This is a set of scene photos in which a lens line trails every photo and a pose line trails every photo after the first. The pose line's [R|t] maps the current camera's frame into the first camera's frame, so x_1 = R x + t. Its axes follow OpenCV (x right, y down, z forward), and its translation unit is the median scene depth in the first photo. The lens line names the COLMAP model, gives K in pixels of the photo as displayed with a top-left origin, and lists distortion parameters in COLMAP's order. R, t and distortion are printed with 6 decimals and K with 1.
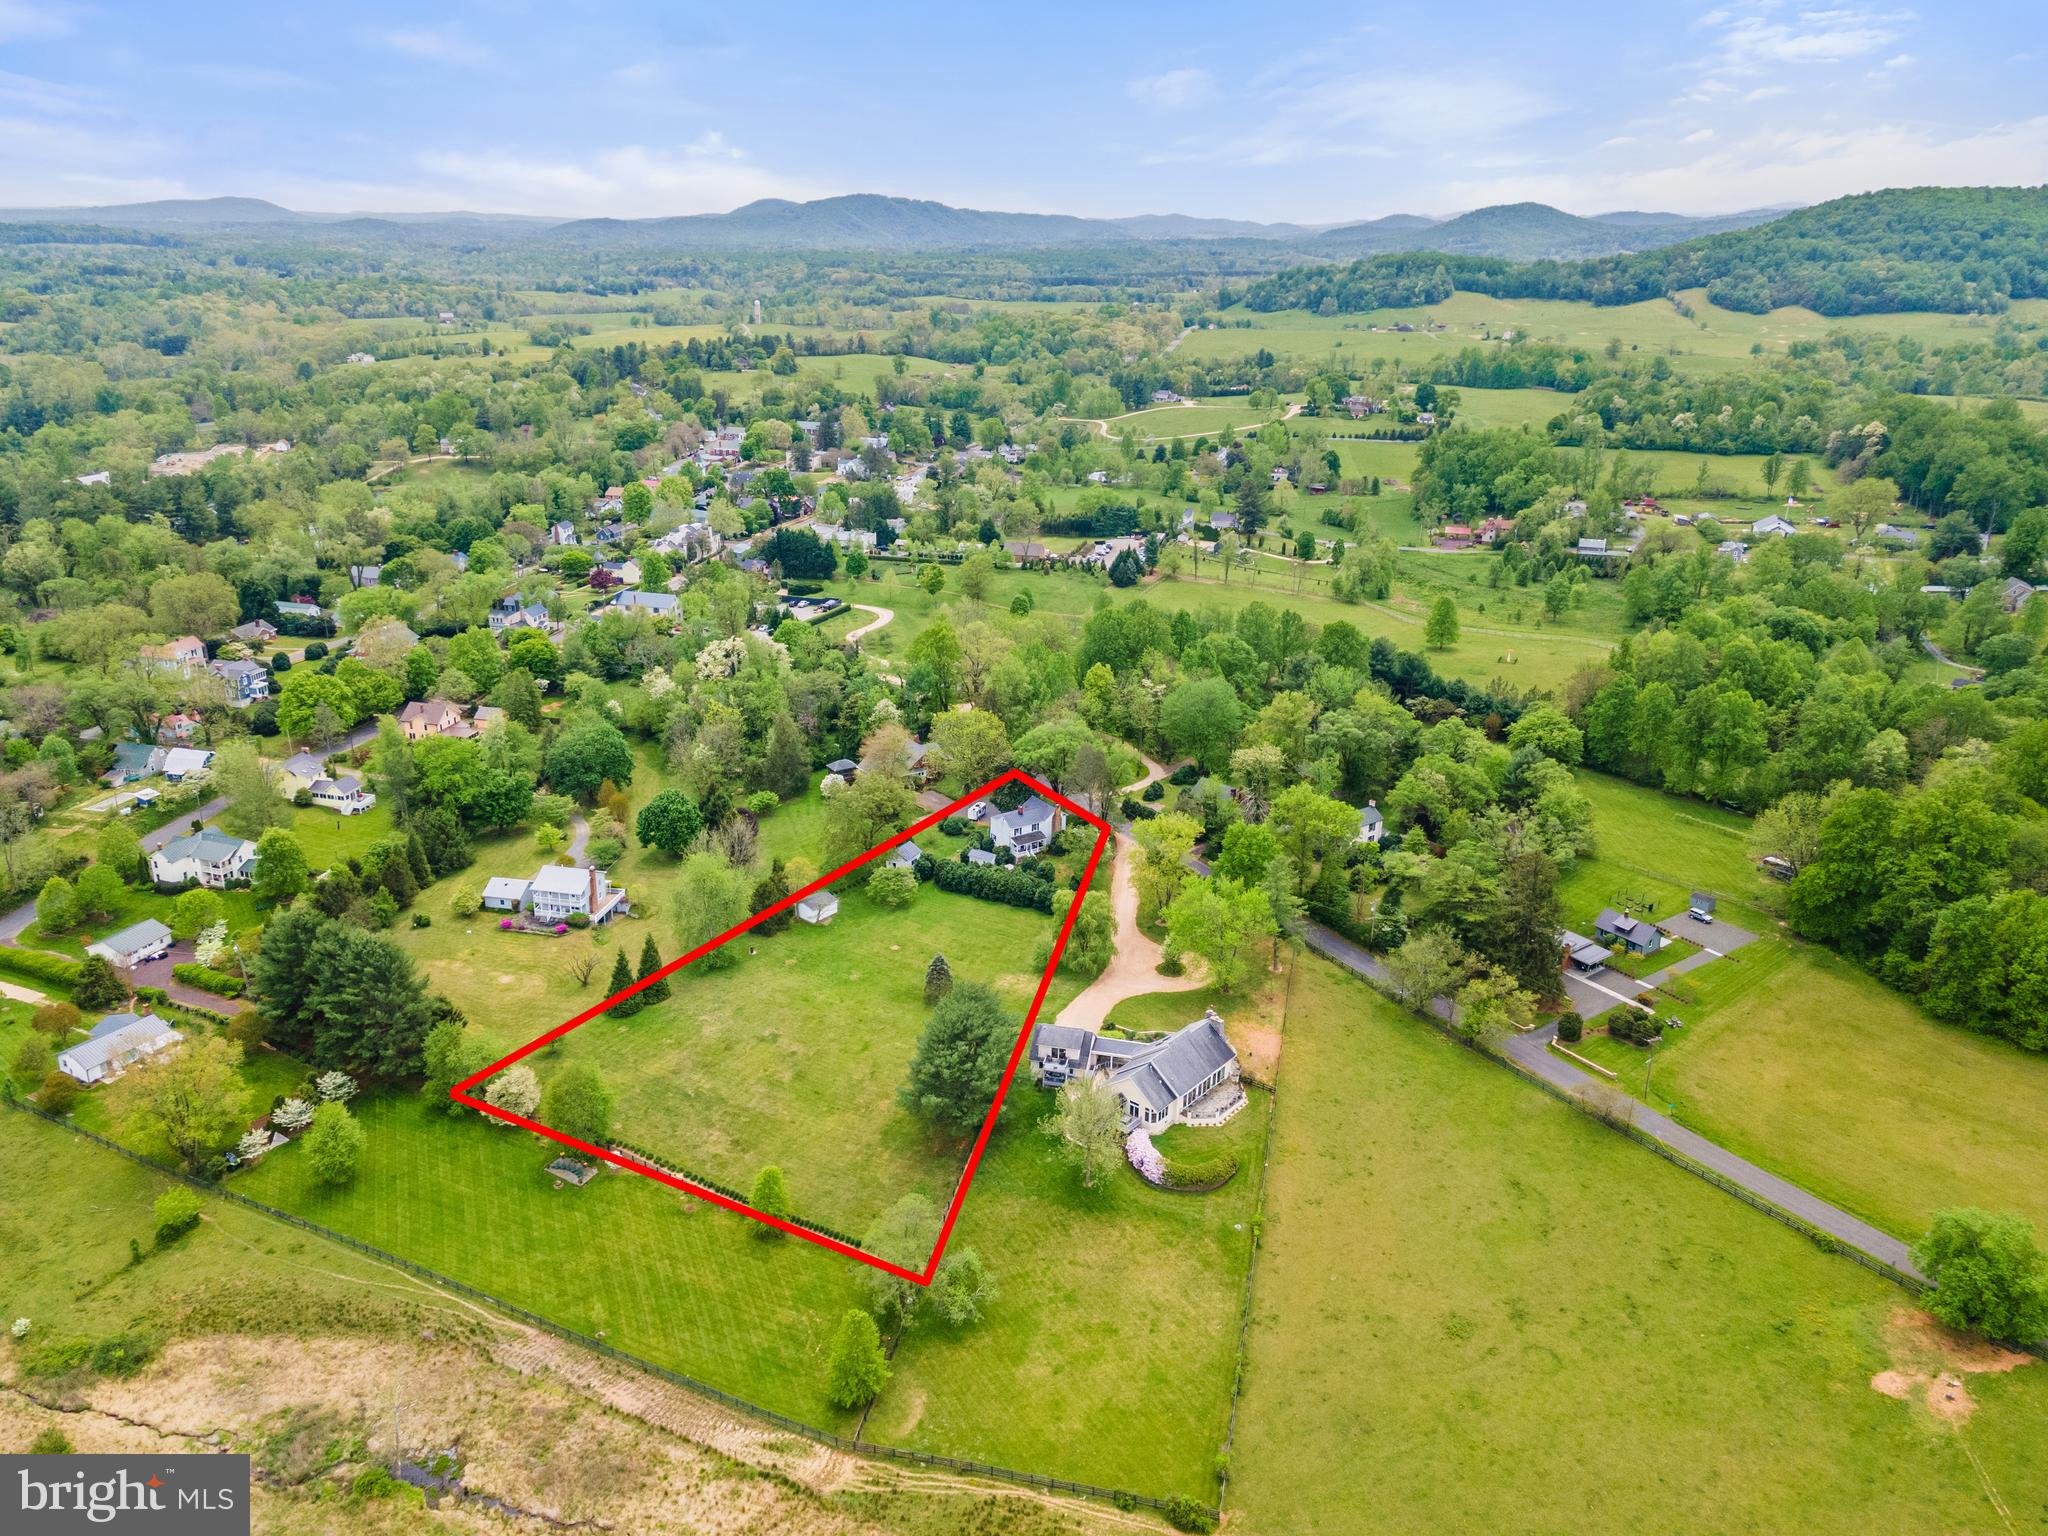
lens RADIAL K [[1479.2, 0, 983.1], [0, 1479.2, 773.2], [0, 0, 1]] dist [0.025425, 0.066703]
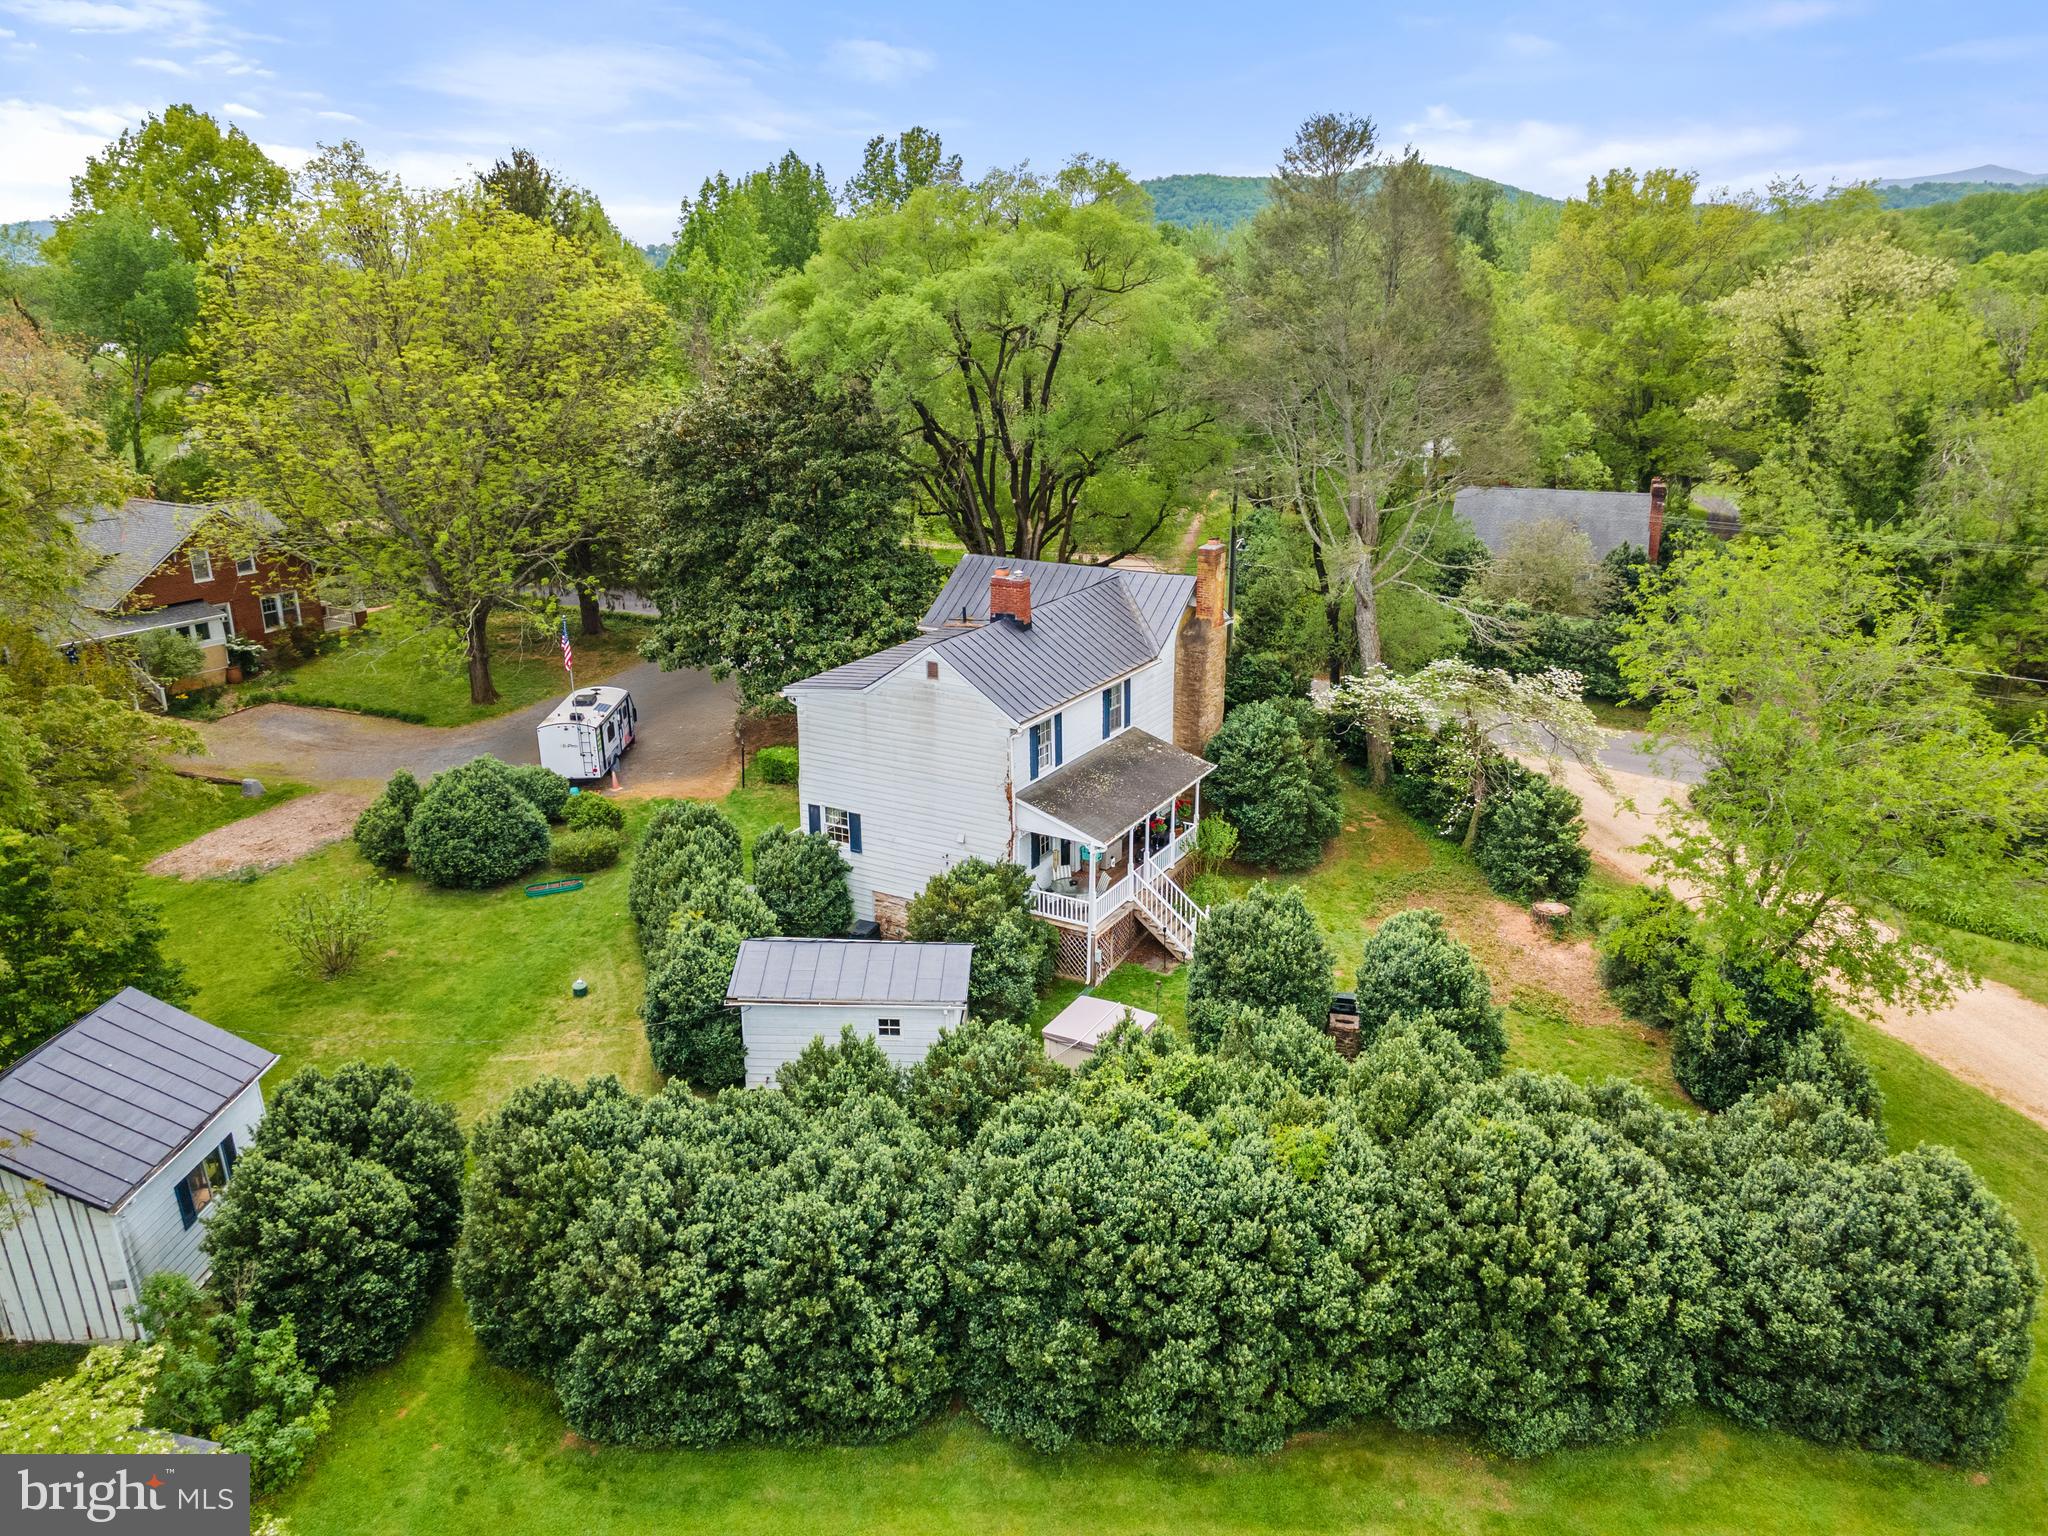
lens RADIAL K [[1448.3, 0, 980.4], [0, 1448.3, 797.8], [0, 0, 1]] dist [0.025039, 0.000829]
pose [[0.897274, -0.151157, 0.414790, -0.007738], [0.162394, 0.986691, 0.008278, 0.008819], [-0.410520, 0.059932, 0.909880, 0.185186]]
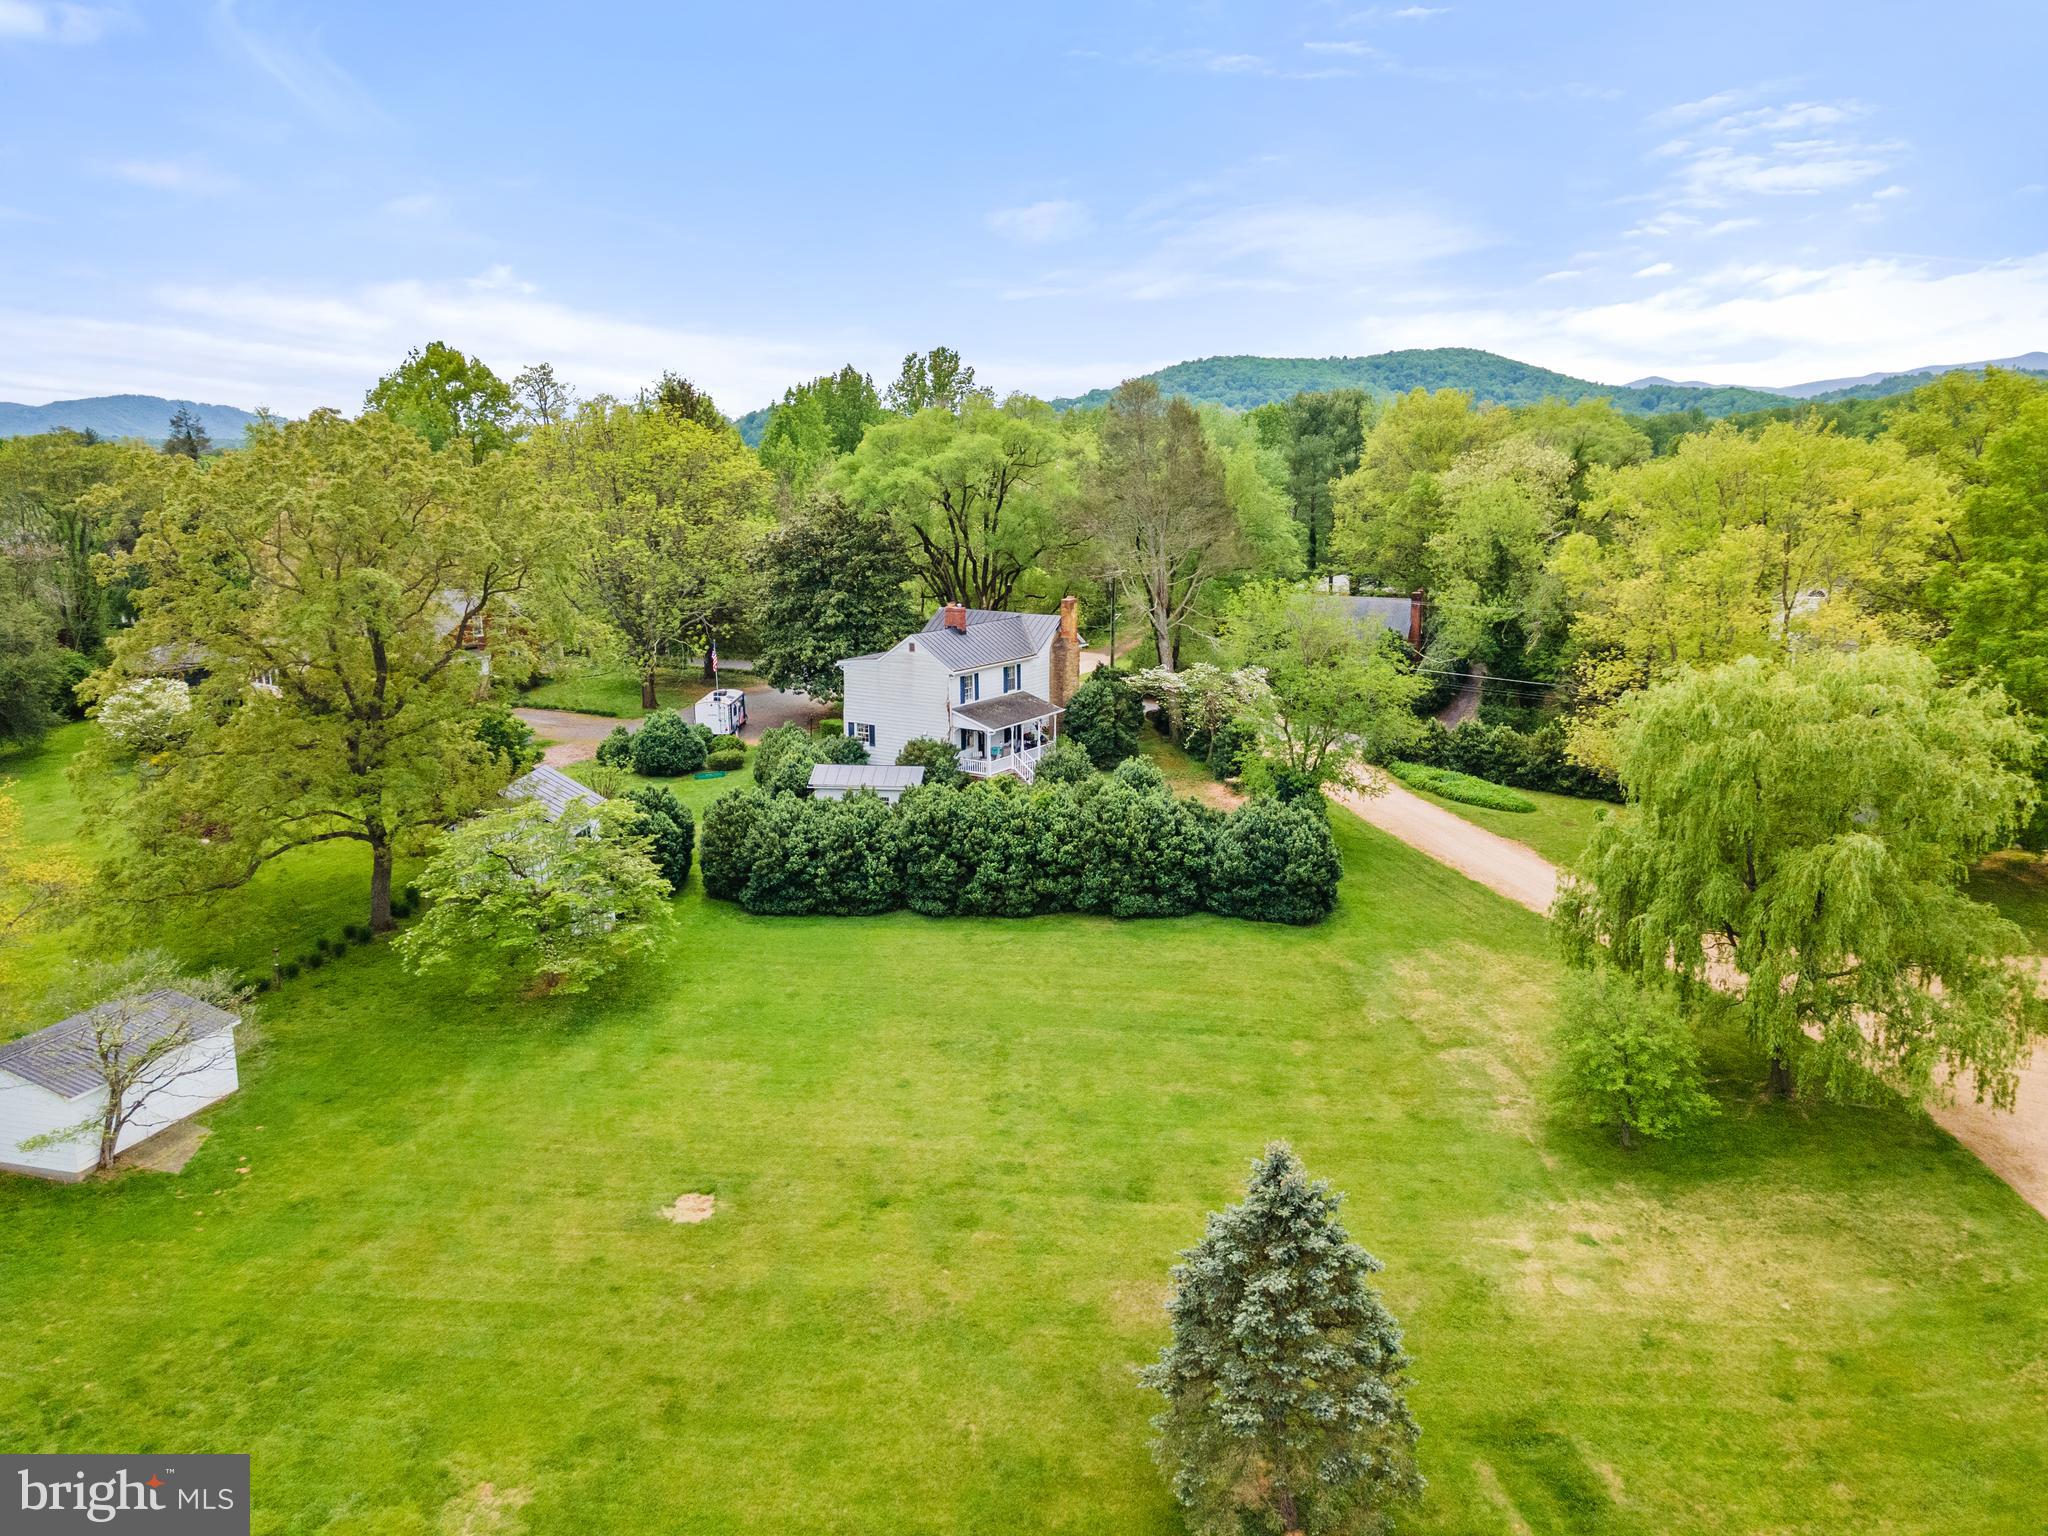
lens RADIAL K [[1479.2, 0, 983.1], [0, 1479.2, 773.2], [0, 0, 1]] dist [0.025425, 0.066703]
pose [[0.910398, -0.084414, 0.405030, -0.017352], [0.145447, 0.981777, -0.122309, 0.018280], [-0.387324, 0.170260, 0.906086, 0.159675]]
